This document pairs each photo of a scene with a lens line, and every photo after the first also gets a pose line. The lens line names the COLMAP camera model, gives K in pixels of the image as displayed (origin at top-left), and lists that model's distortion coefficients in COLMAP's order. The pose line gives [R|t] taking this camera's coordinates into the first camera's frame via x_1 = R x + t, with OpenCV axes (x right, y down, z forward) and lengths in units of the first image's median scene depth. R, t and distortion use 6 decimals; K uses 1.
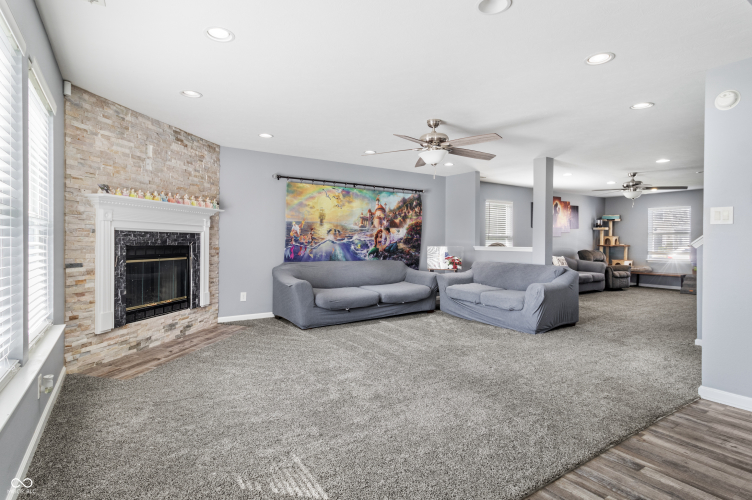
lens RADIAL K [[386.0, 0, 374.8], [0, 386.0, 243.1], [0, 0, 1]] dist [0.001998, -0.000068]
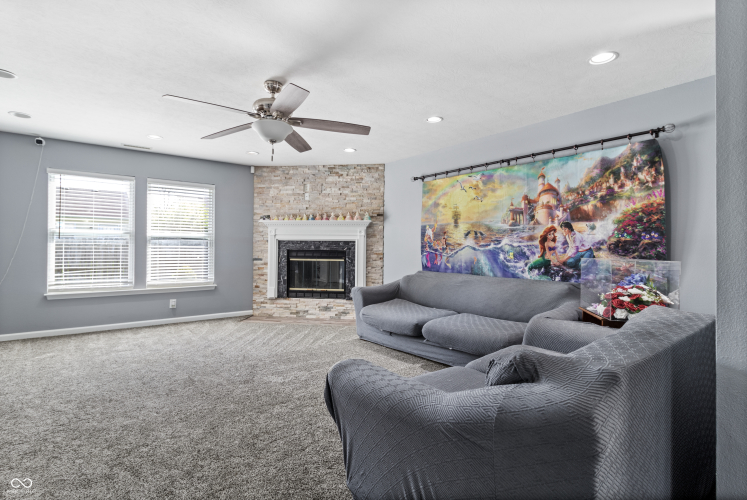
lens RADIAL K [[371.2, 0, 370.9], [0, 371.2, 244.7], [0, 0, 1]] dist [-0.001212, -0.000119]
pose [[0.069961, -0.013749, -0.997455, 0.625820], [-0.012674, 0.999812, -0.014671, 0.002612], [0.997469, 0.013668, 0.069774, 0.811169]]
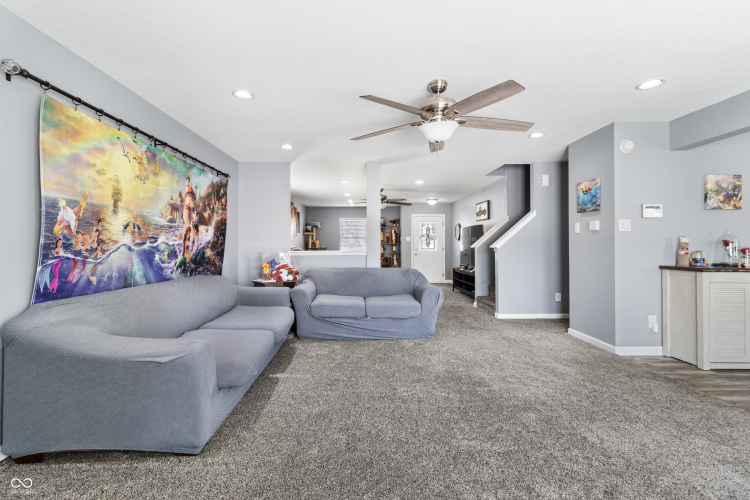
lens RADIAL K [[345.7, 0, 372.7], [0, 345.7, 244.9], [0, 0, 1]] dist [0.001361, 0.000273]
pose [[0.537648, -0.006408, 0.843145, -0.340162], [0.009757, 0.999951, 0.001378, -0.005367], [-0.843113, 0.007486, 0.537685, 0.531473]]
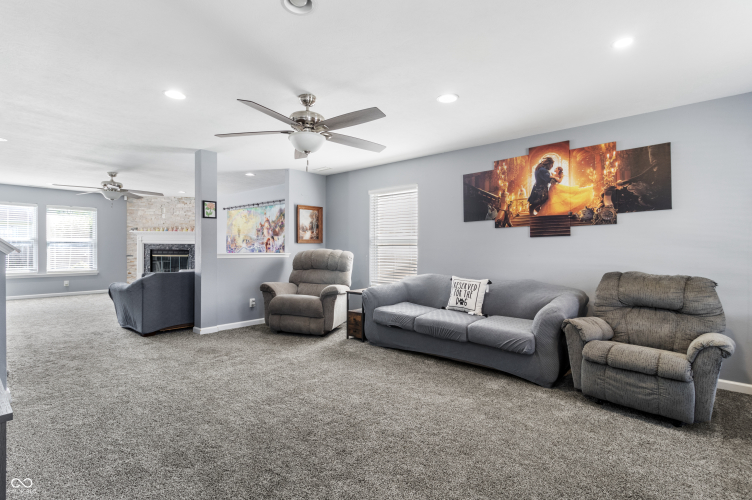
lens RADIAL K [[356.8, 0, 376.0], [0, 356.8, 250.0], [0, 0, 1]] dist [0.001131, 0.000171]
pose [[0.263930, -0.001640, -0.964541, 1.360595], [-0.009458, 0.999946, -0.004288, 0.003979], [0.964496, 0.010255, 0.263900, 1.196129]]
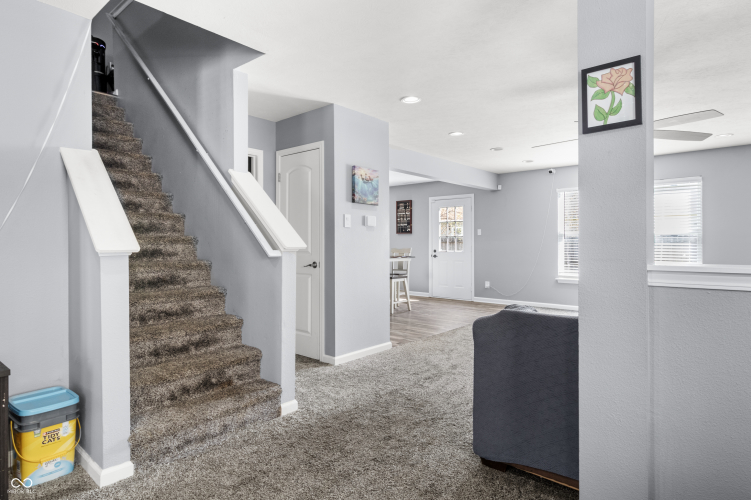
lens RADIAL K [[425.8, 0, 375.5], [0, 425.8, 250.0], [0, 0, 1]] dist [-0.000507, -0.000141]
pose [[-0.964015, 0.000279, -0.265846, 0.653546], [-0.004845, 0.999815, 0.018621, -0.001350], [0.265802, 0.019239, -0.963836, 1.252546]]
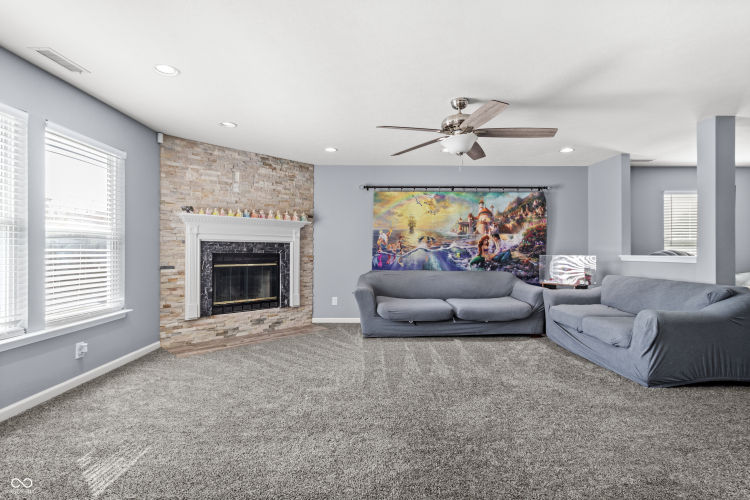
lens RADIAL K [[375.1, 0, 370.5], [0, 375.1, 249.3], [0, 0, 1]] dist [-0.000608, -0.000036]
pose [[0.836680, -0.007496, -0.547640, 0.303802], [0.001015, 0.999926, -0.012136, 0.006174], [0.547691, 0.009598, 0.836626, 0.164617]]
